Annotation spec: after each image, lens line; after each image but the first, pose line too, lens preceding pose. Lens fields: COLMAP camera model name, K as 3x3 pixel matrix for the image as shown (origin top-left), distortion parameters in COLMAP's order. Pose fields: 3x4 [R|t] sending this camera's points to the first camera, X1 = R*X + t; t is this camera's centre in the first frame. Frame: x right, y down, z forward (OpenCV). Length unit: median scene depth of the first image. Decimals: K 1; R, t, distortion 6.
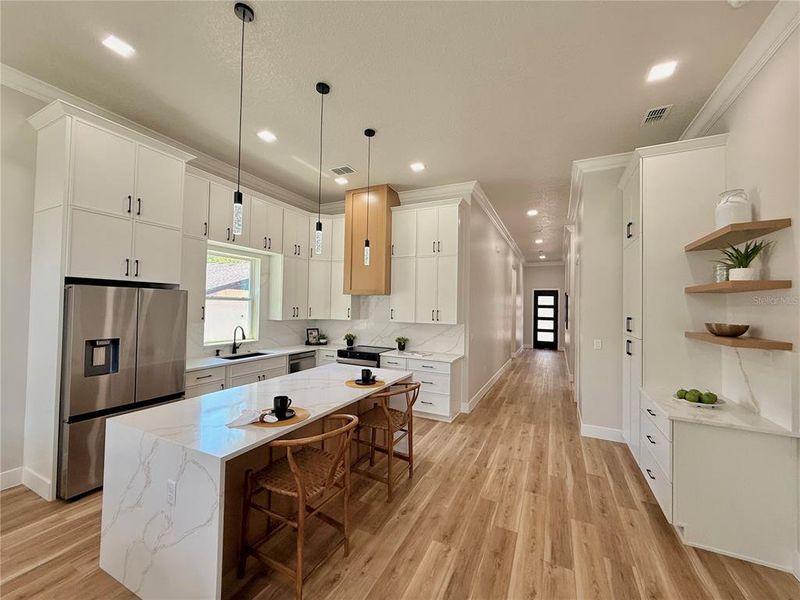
lens RADIAL K [[319.7, 0, 398.2], [0, 319.7, 299.5], [0, 0, 1]] dist [-0.000918, 0.000757]
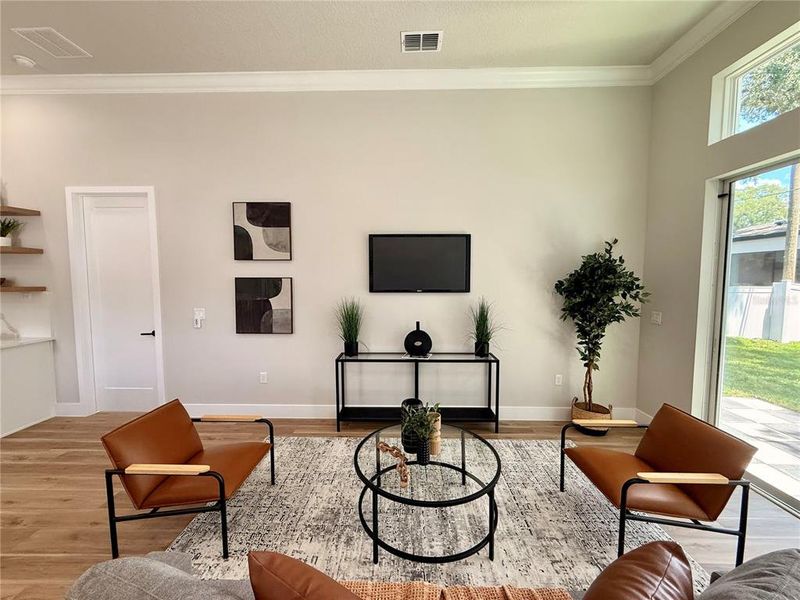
lens RADIAL K [[319.7, 0, 398.2], [0, 319.7, 299.5], [0, 0, 1]] dist [-0.000918, 0.000757]
pose [[-0.428575, -0.079436, 0.900008, -0.570164], [-0.027453, 0.996813, 0.074907, 0.013651], [-0.903089, 0.007396, -0.429389, 0.022039]]
